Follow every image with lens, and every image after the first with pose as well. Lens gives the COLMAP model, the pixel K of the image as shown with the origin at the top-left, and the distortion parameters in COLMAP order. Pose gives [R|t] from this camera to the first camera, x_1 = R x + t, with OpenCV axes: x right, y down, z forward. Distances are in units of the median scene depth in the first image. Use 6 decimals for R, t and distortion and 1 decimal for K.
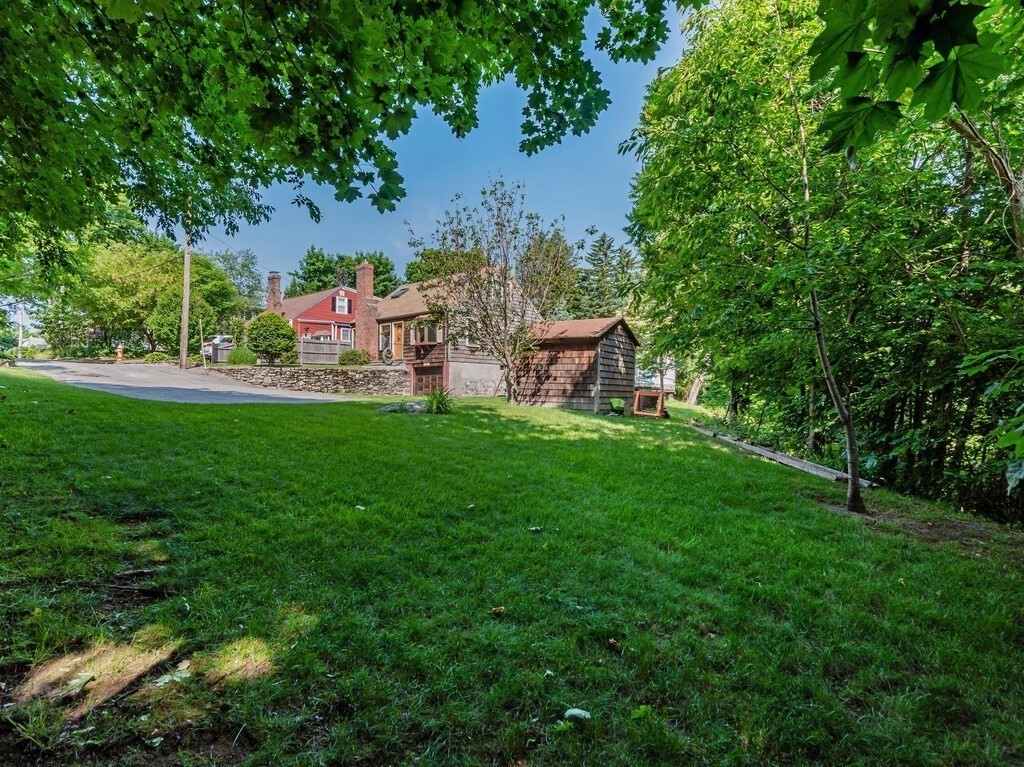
lens RADIAL K [[547.9, 0, 510.3], [0, 547.9, 367.3], [0, 0, 1]] dist [0.059927, -0.001079]
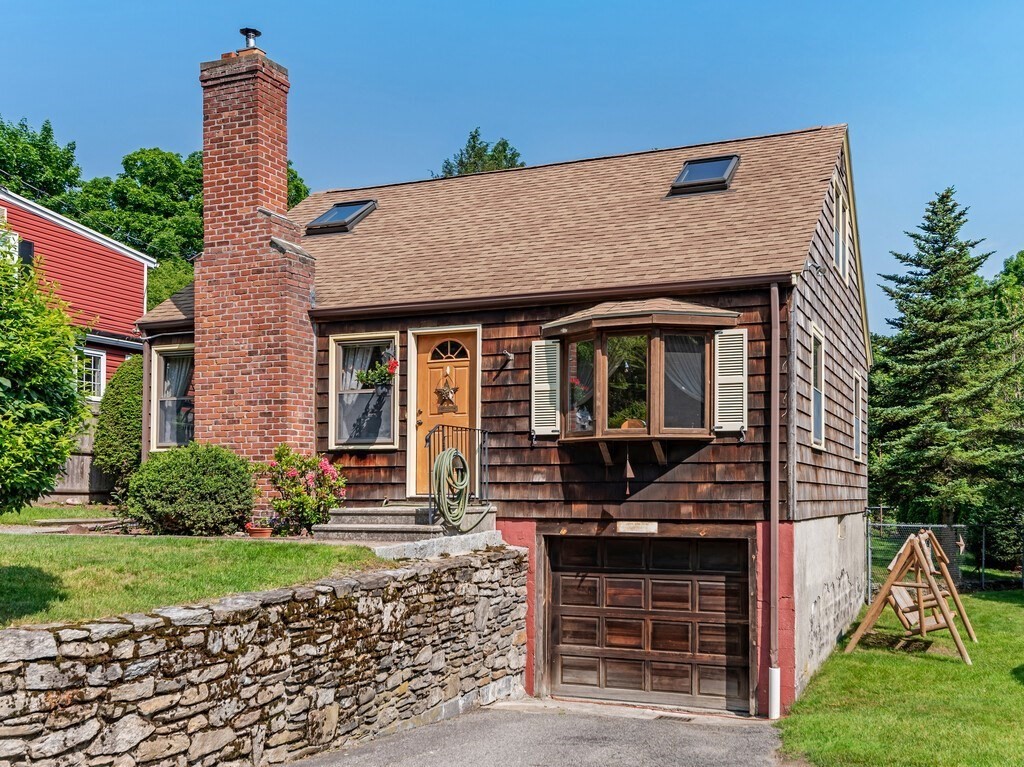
lens RADIAL K [[1011.5, 0, 597.5], [0, 1011.5, 474.9], [0, 0, 1]] dist [0.005113, 0.015001]
pose [[0.931409, 0.004323, 0.363949, -0.307350], [-0.014846, 0.999549, 0.026120, -0.035708], [-0.363671, -0.029731, 0.931053, 0.620351]]
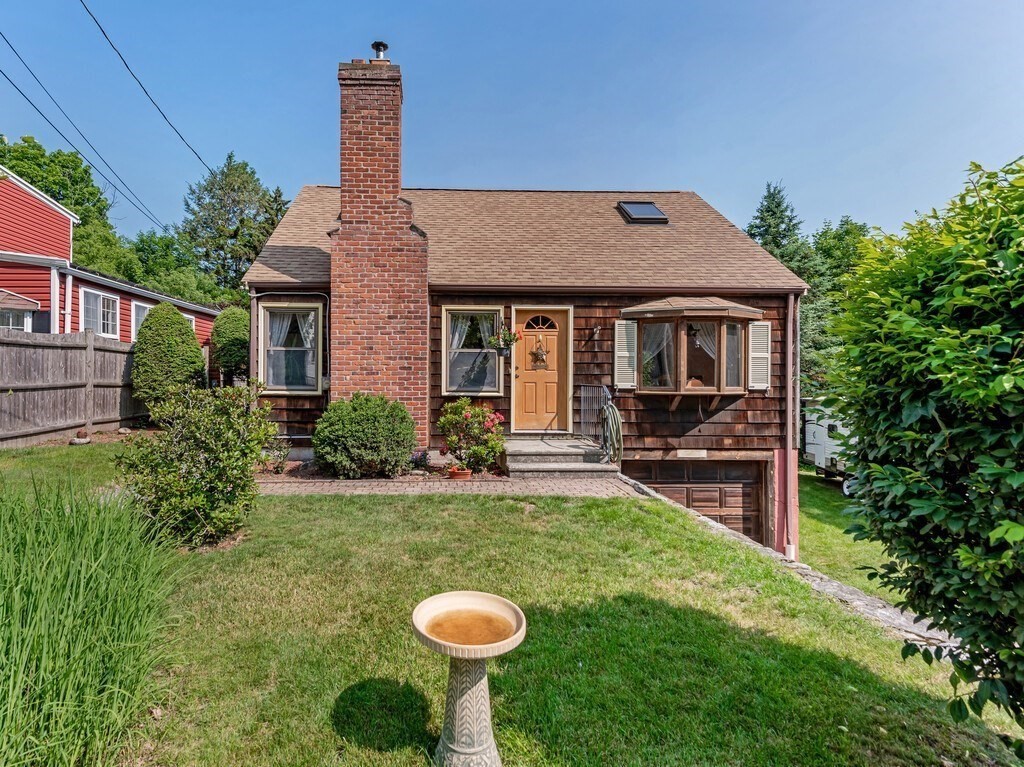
lens RADIAL K [[538.7, 0, 458.5], [0, 538.7, 381.8], [0, 0, 1]] dist [0.023995, -0.000353]
pose [[0.716507, -0.002299, 0.697576, -0.458104], [-0.035966, 0.998543, 0.040233, -0.053475], [-0.696652, -0.053916, 0.715381, 0.855068]]
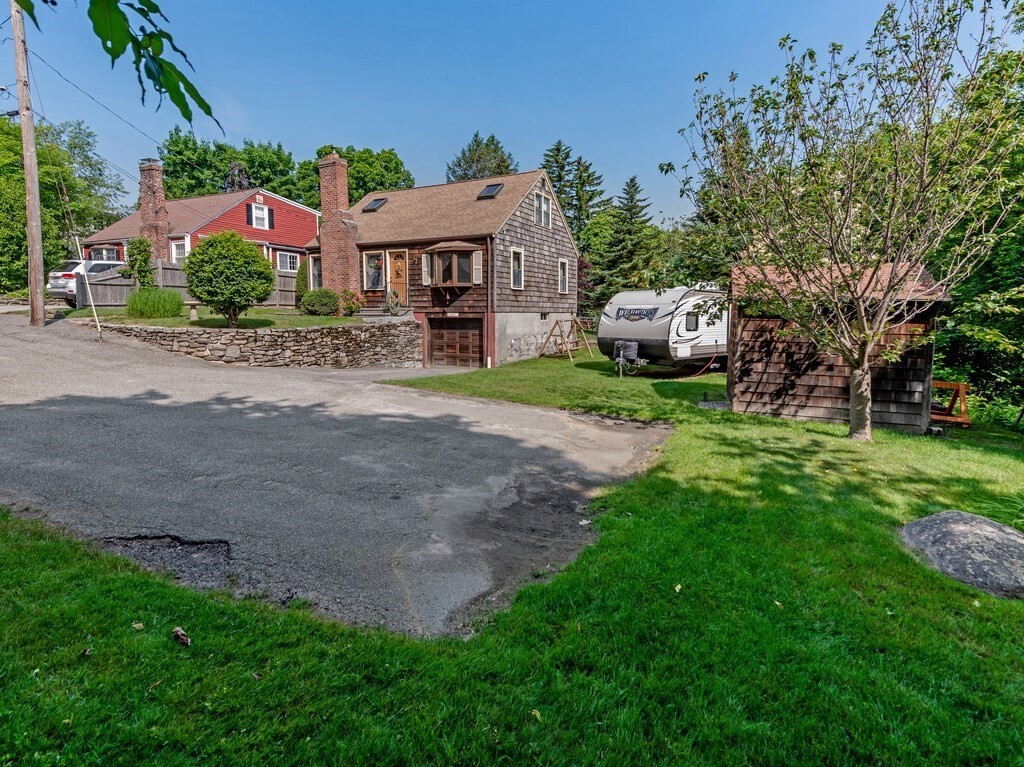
lens RADIAL K [[547.9, 0, 510.3], [0, 547.9, 367.3], [0, 0, 1]] dist [0.059927, -0.001079]
pose [[0.971413, -0.025366, 0.236038, -0.242171], [-0.009194, 0.989510, 0.144175, -0.039271], [-0.237219, -0.142223, 0.960989, 0.302770]]
